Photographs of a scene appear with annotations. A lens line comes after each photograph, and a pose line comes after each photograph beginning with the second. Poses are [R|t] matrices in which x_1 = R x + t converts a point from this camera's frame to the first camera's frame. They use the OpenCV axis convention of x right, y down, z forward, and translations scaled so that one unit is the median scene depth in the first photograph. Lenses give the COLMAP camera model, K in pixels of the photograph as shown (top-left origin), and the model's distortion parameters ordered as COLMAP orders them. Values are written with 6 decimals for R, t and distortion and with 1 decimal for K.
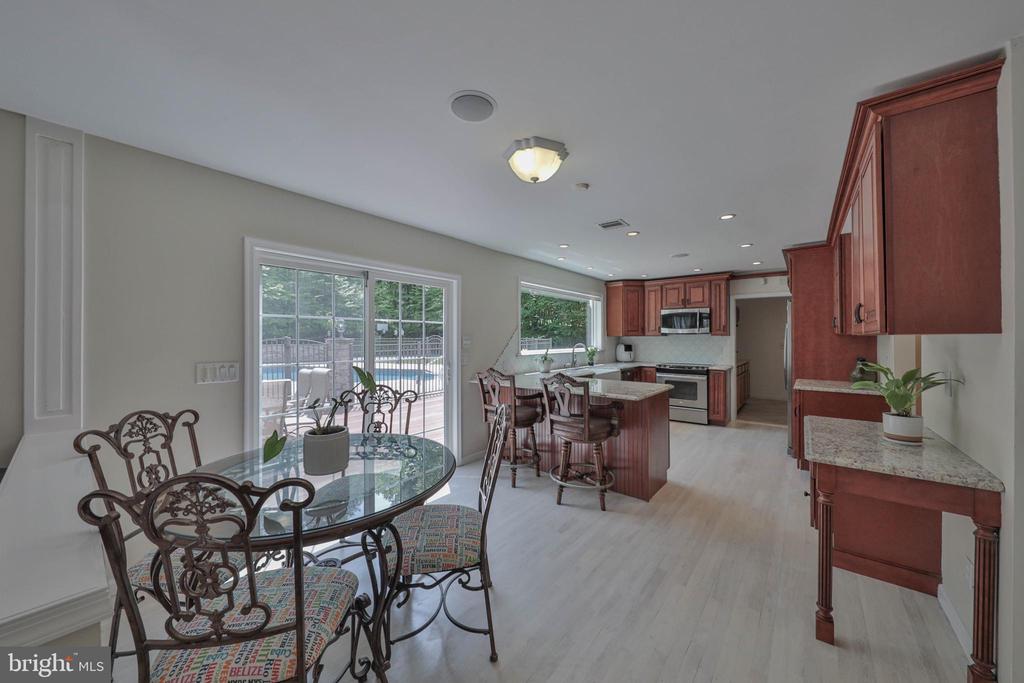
lens RADIAL K [[351.8, 0, 512.0], [0, 351.8, 341.5], [0, 0, 1]] dist [-0.000531, -0.000087]
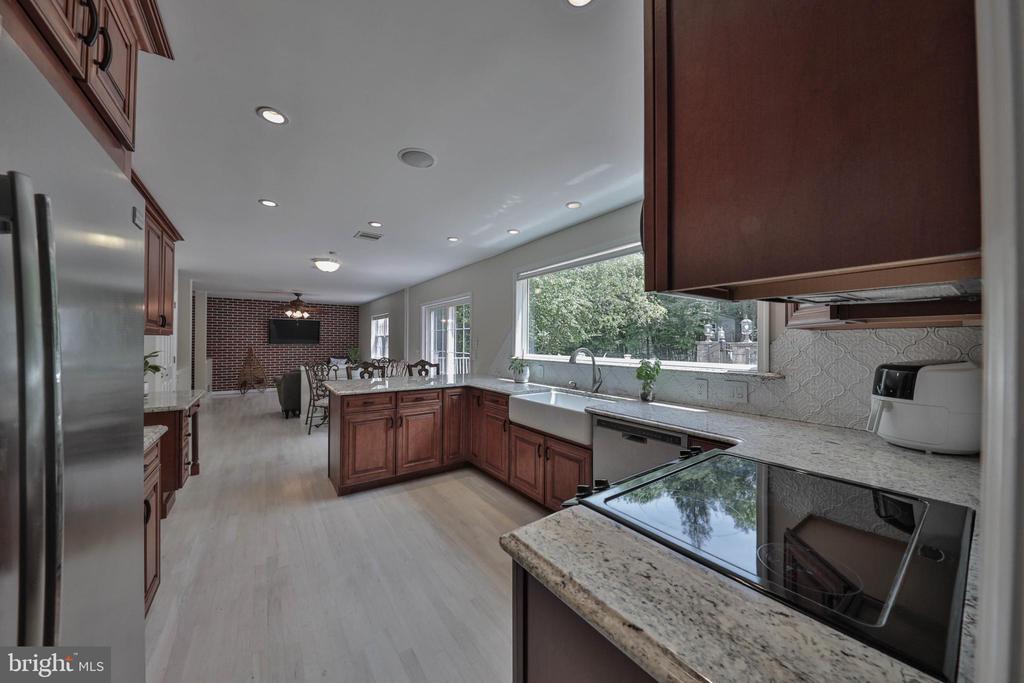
lens RADIAL K [[351.8, 0, 512.0], [0, 351.8, 341.5], [0, 0, 1]] dist [-0.000531, -0.000087]
pose [[-0.262808, -0.000141, -0.964848, 0.696297], [-0.011284, 0.999932, 0.002927, -0.004292], [0.964782, 0.011657, -0.262792, 0.970330]]
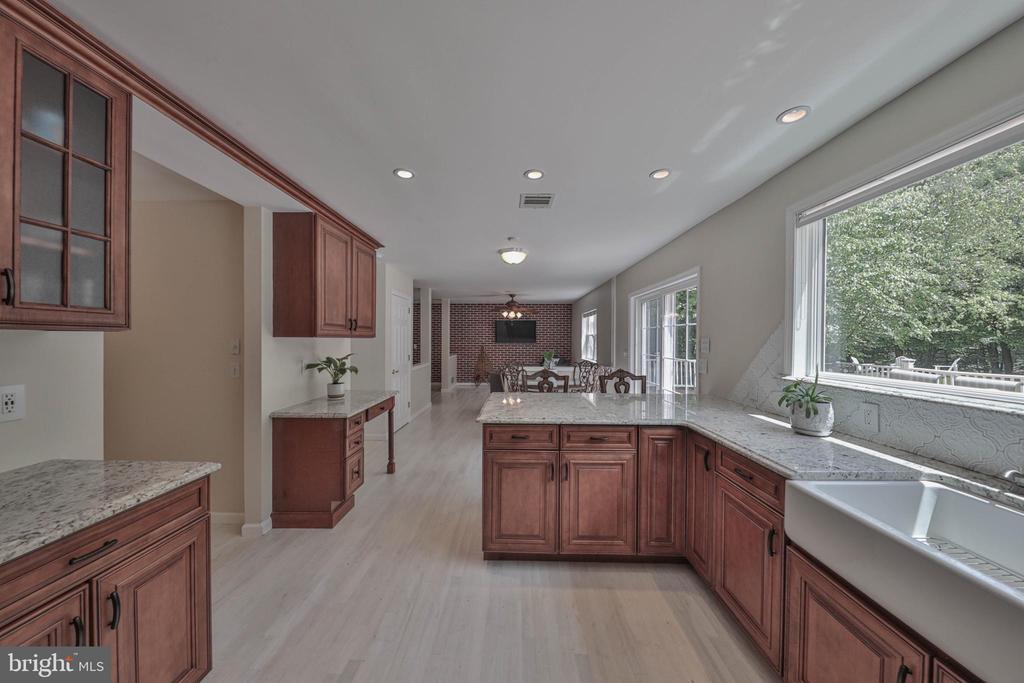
lens RADIAL K [[343.6, 0, 506.9], [0, 343.6, 341.5], [0, 0, 1]] dist [-0.009048, -0.000124]
pose [[-0.792038, 0.006004, -0.610442, 0.464627], [-0.005225, 0.999848, 0.016614, -0.011563], [0.610450, 0.016348, -0.791886, 0.891720]]
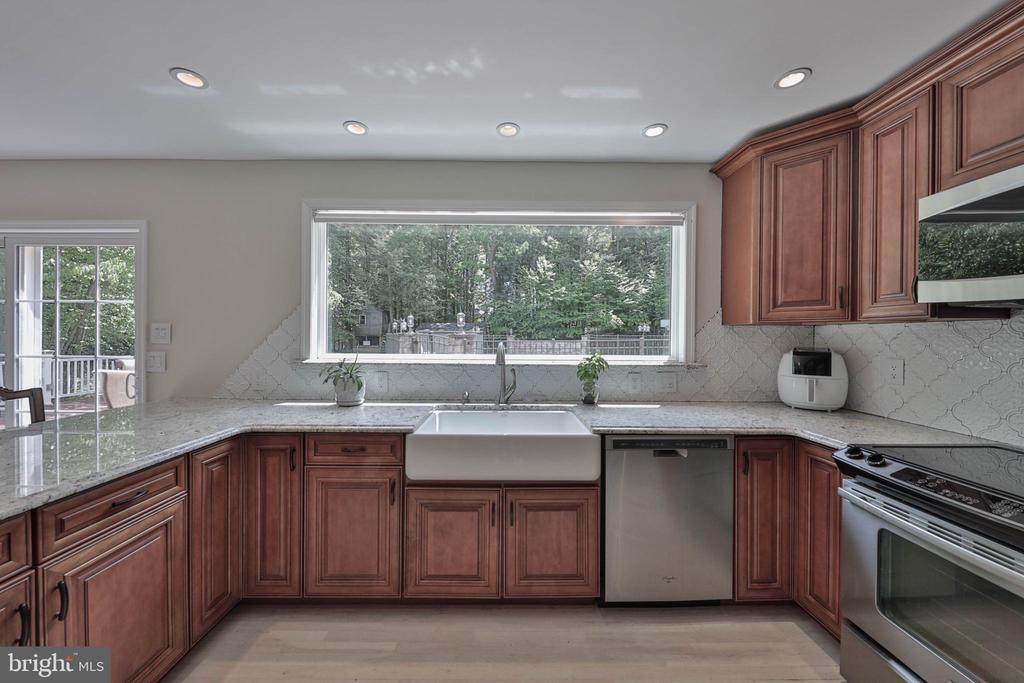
lens RADIAL K [[365.6, 0, 513.2], [0, 365.6, 336.7], [0, 0, 1]] dist [-0.000409, -0.000155]
pose [[0.638060, 0.011252, -0.769904, 0.469351], [-0.014889, 0.999887, 0.002273, -0.001085], [0.769843, 0.010013, 0.638155, 0.709399]]
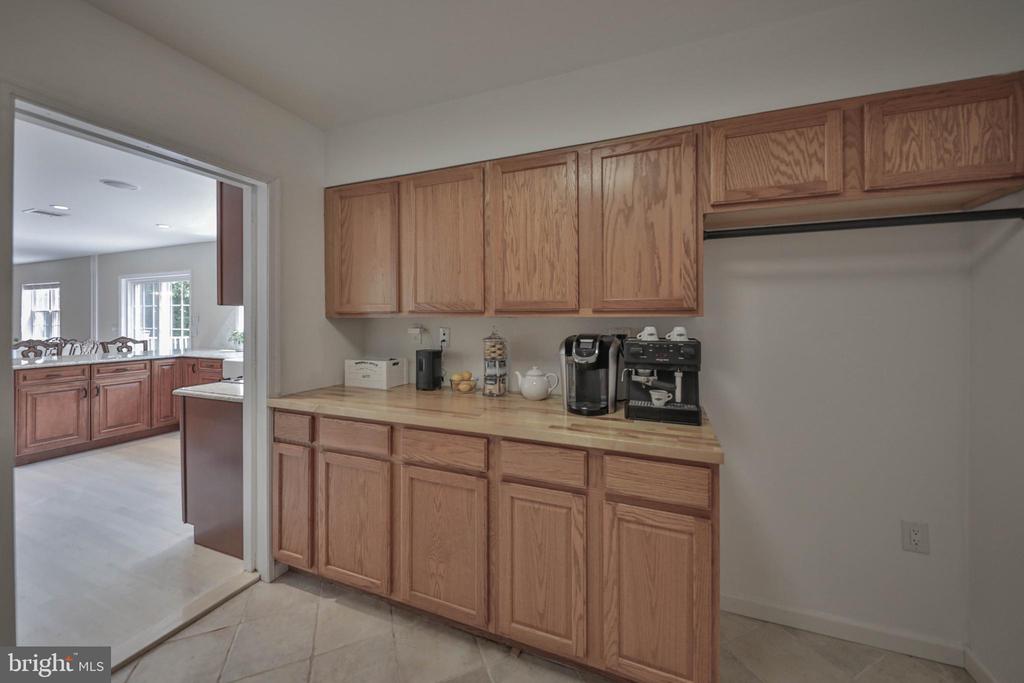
lens RADIAL K [[371.5, 0, 534.9], [0, 371.5, 319.3], [0, 0, 1]] dist [-0.000769, -0.000213]
pose [[0.325438, 0.005080, -0.945550, 1.058300], [-0.009660, 0.999951, 0.002048, -0.007092], [0.945514, 0.008468, 0.325471, 1.162296]]
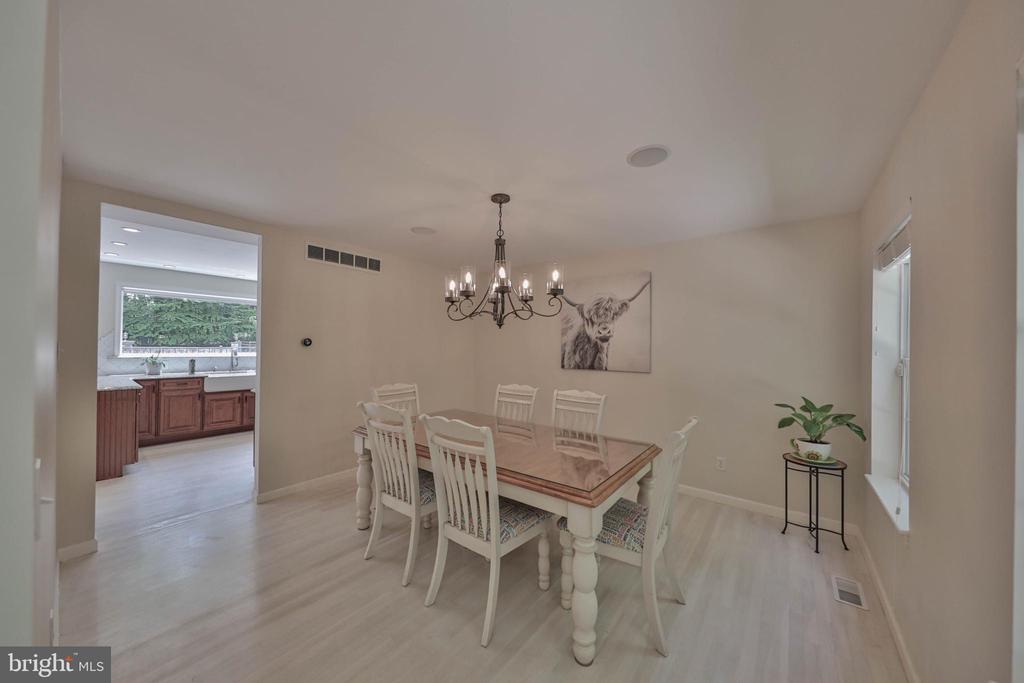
lens RADIAL K [[343.6, 0, 506.9], [0, 343.6, 341.5], [0, 0, 1]] dist [-0.009048, -0.000124]
pose [[0.999899, 0.013908, 0.002996, 0.933407], [-0.013860, 0.999785, -0.015395, -0.008927], [-0.003209, 0.015352, 0.999877, -0.013496]]
